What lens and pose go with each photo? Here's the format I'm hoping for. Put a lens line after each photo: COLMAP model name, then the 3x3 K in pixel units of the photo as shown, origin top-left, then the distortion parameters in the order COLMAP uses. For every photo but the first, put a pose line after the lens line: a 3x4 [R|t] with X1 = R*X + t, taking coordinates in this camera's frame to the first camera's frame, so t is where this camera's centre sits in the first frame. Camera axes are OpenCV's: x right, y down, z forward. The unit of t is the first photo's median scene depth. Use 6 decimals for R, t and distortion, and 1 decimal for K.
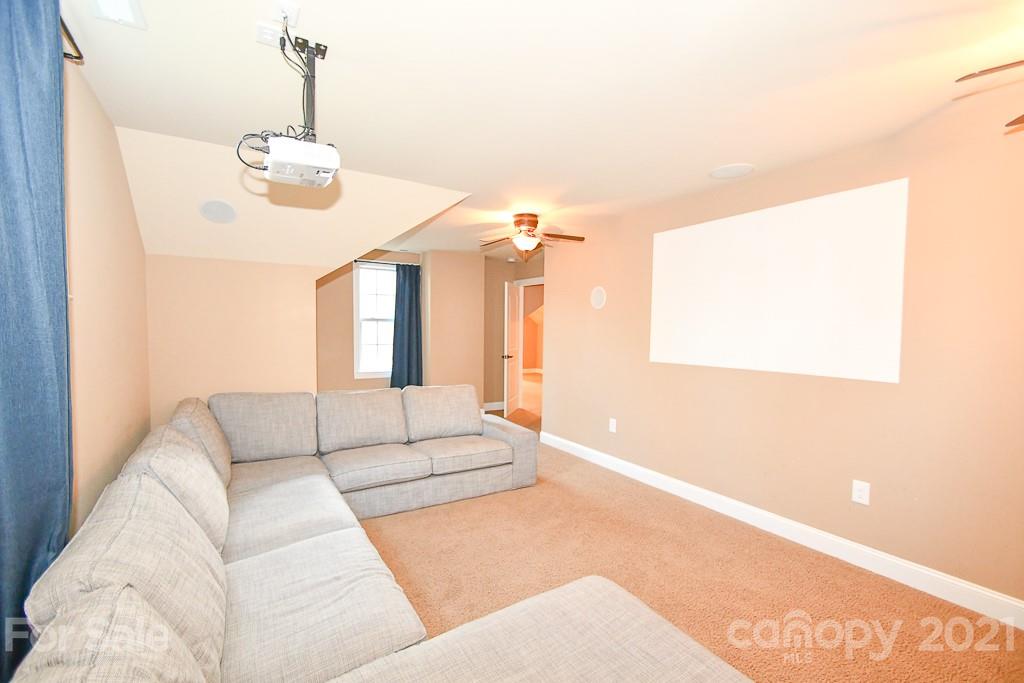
lens RADIAL K [[446.6, 0, 507.0], [0, 446.6, 347.2], [0, 0, 1]] dist [0.006071, -0.008643]
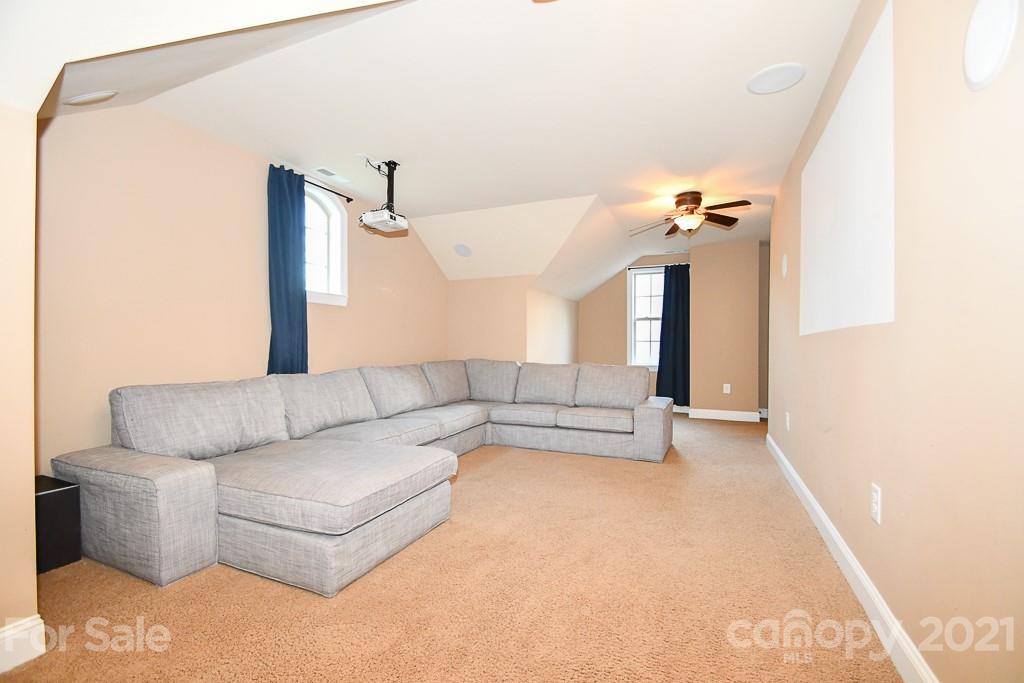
lens RADIAL K [[446.6, 0, 503.6], [0, 446.6, 342.7], [0, 0, 1]] dist [0.006071, -0.008643]
pose [[0.566361, -0.017086, -0.823980, 0.643471], [-0.036242, 0.998302, -0.045612, 0.094389], [0.823360, 0.055696, 0.564779, 0.128892]]
